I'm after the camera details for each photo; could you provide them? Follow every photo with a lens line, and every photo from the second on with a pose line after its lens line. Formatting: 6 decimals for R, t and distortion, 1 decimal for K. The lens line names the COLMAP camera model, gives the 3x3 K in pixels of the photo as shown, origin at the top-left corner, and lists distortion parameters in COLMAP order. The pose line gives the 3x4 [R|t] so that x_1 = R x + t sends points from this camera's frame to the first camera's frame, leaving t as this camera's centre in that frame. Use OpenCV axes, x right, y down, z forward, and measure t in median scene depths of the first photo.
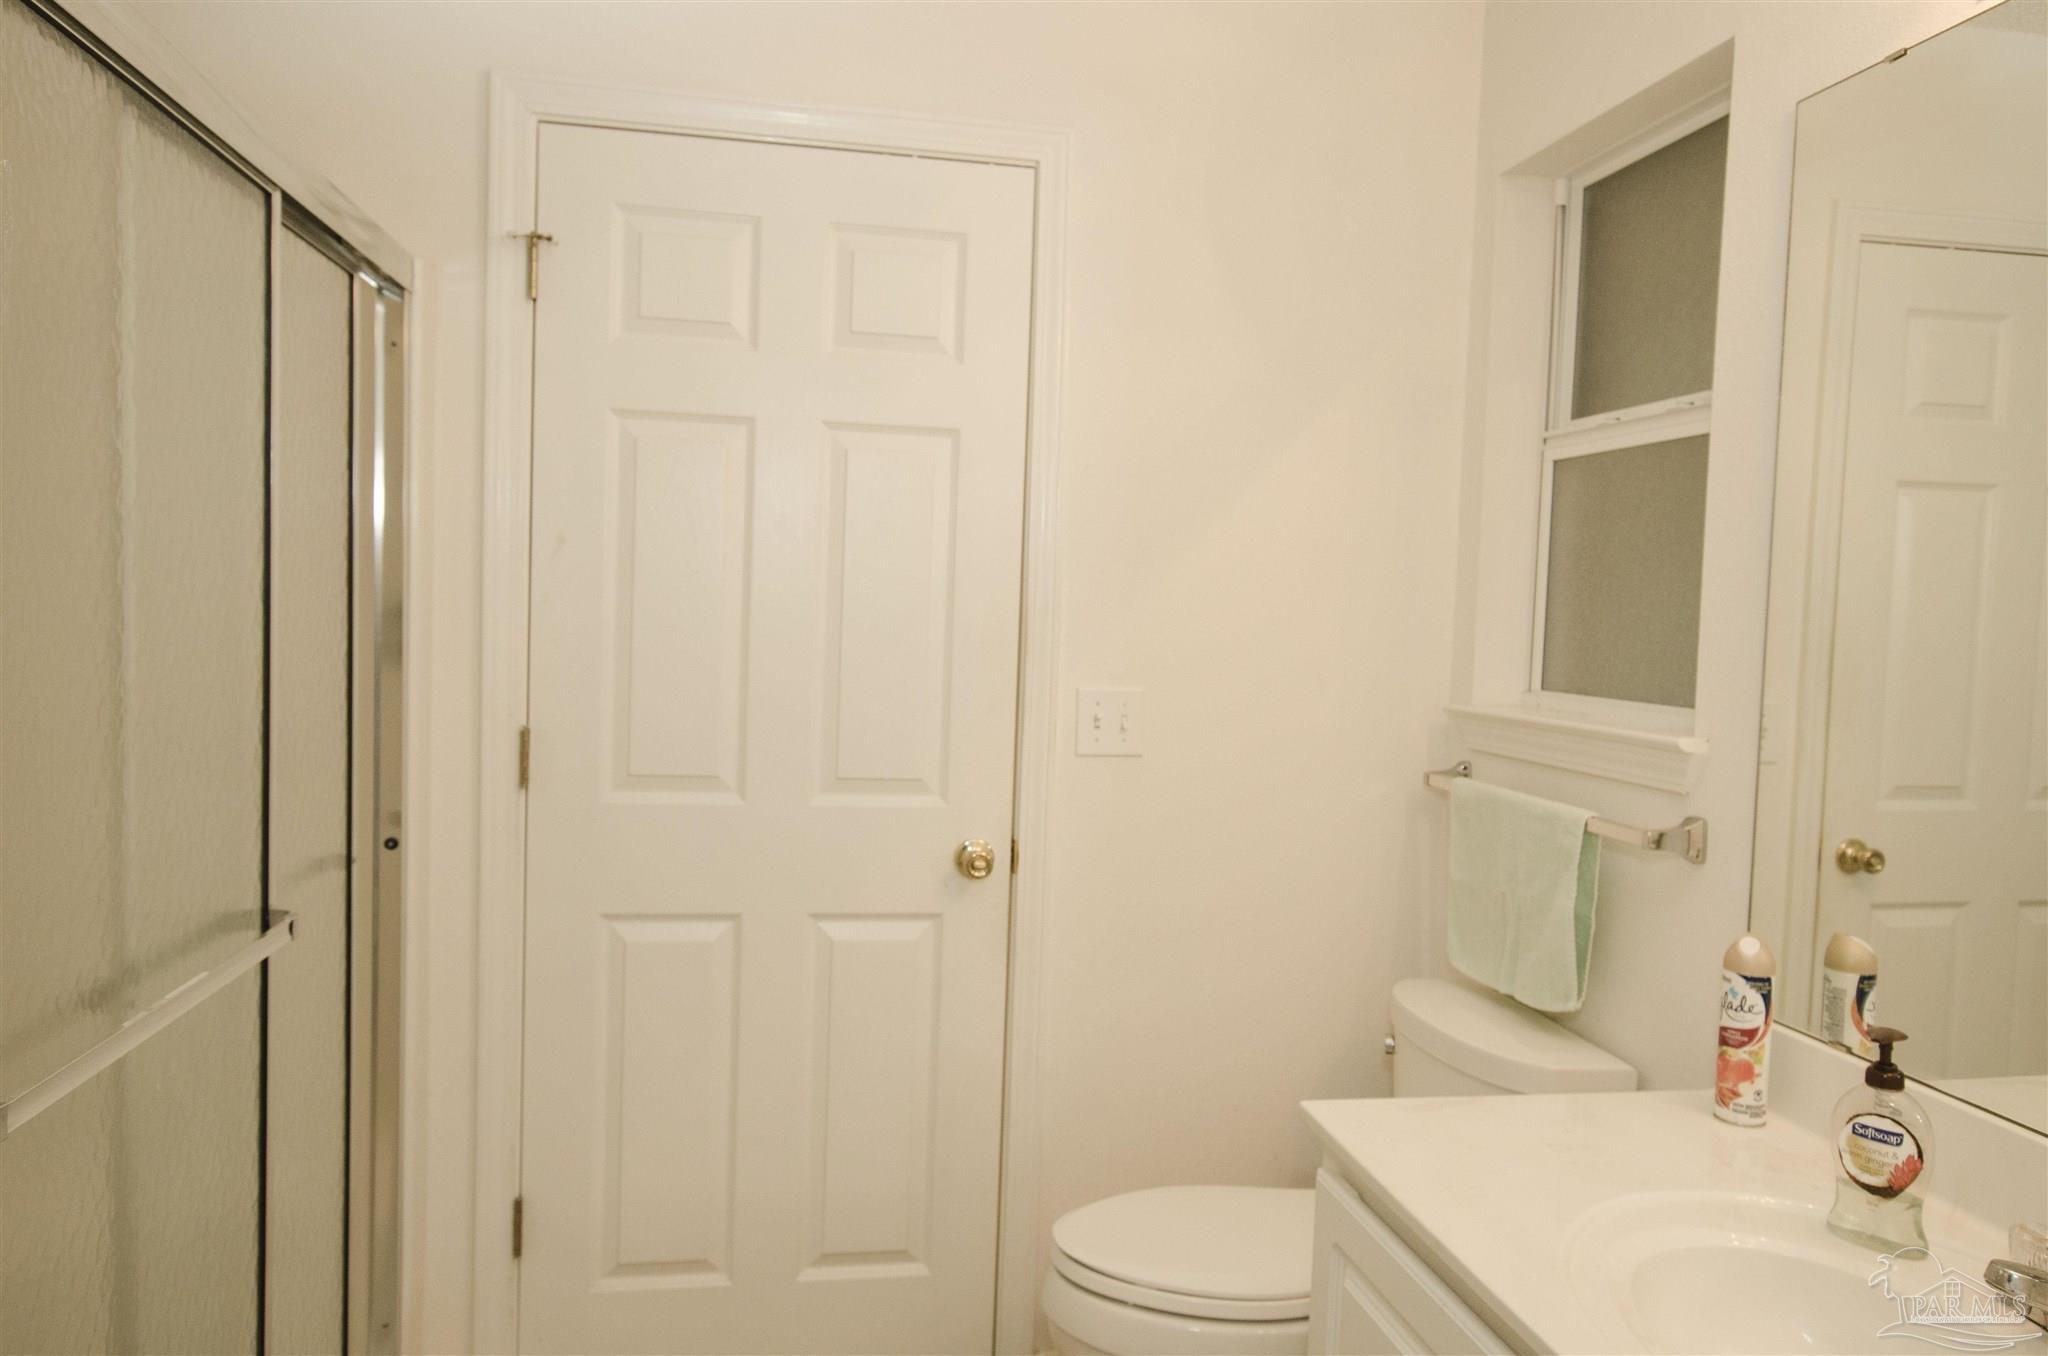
lens RADIAL K [[1430.4, 0, 1024.0], [0, 1430.4, 678.0], [0, 0, 1]] dist [-0.008325, 0.026659]
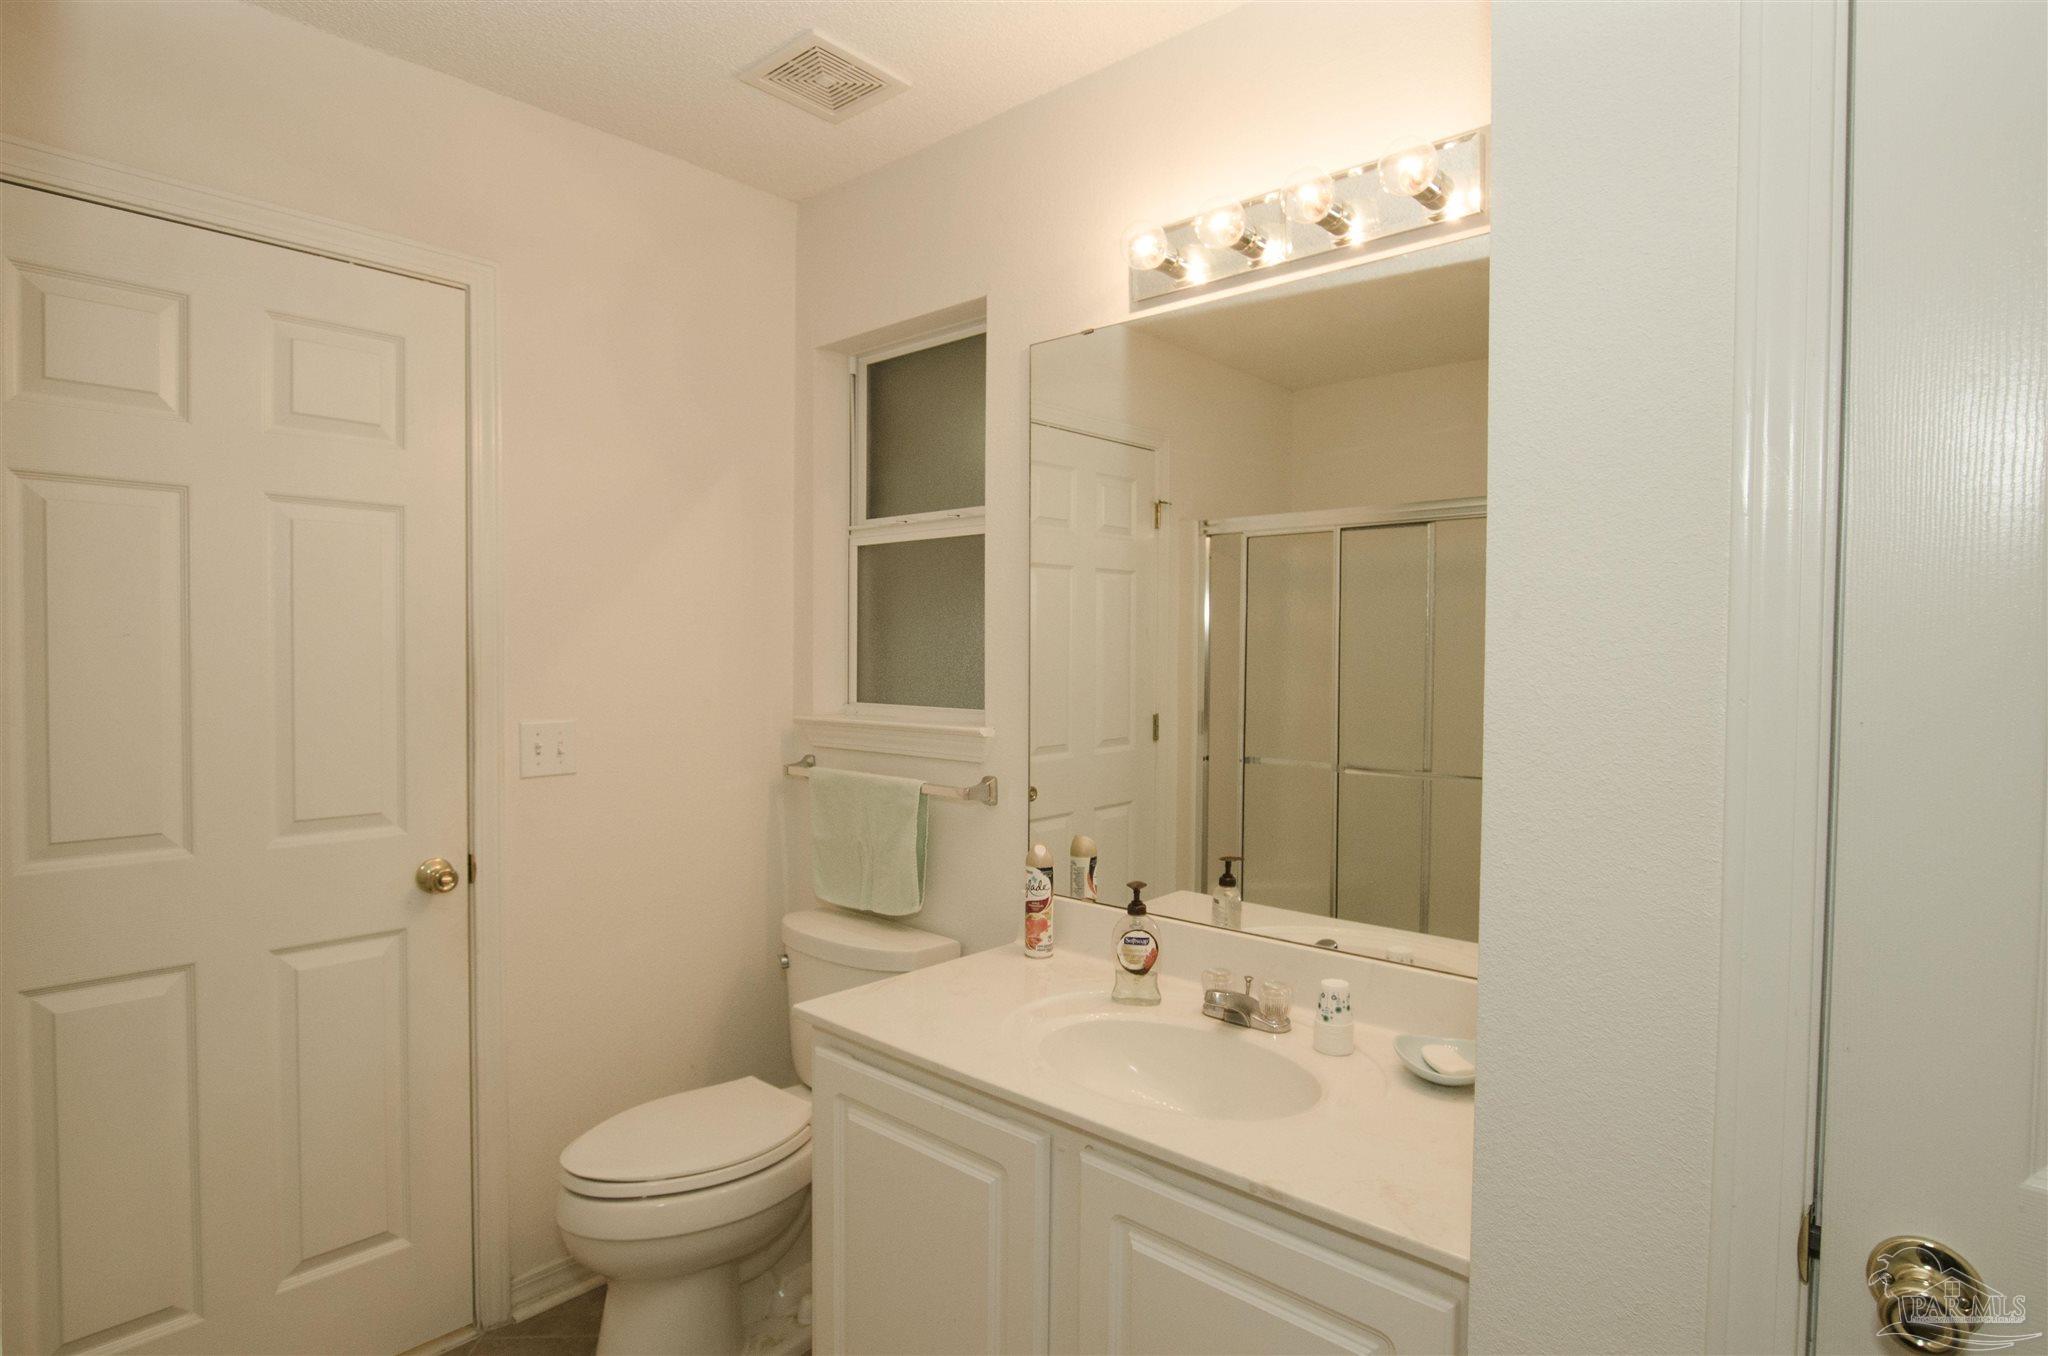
lens RADIAL K [[1125.3, 0, 1024.0], [0, 1125.3, 678.0], [0, 0, 1]] dist [-0.009783, -0.000953]
pose [[0.783688, -0.045477, 0.619488, -0.256653], [0.051670, 0.998633, 0.007945, -0.019548], [-0.619003, 0.025782, 0.784966, -0.017004]]
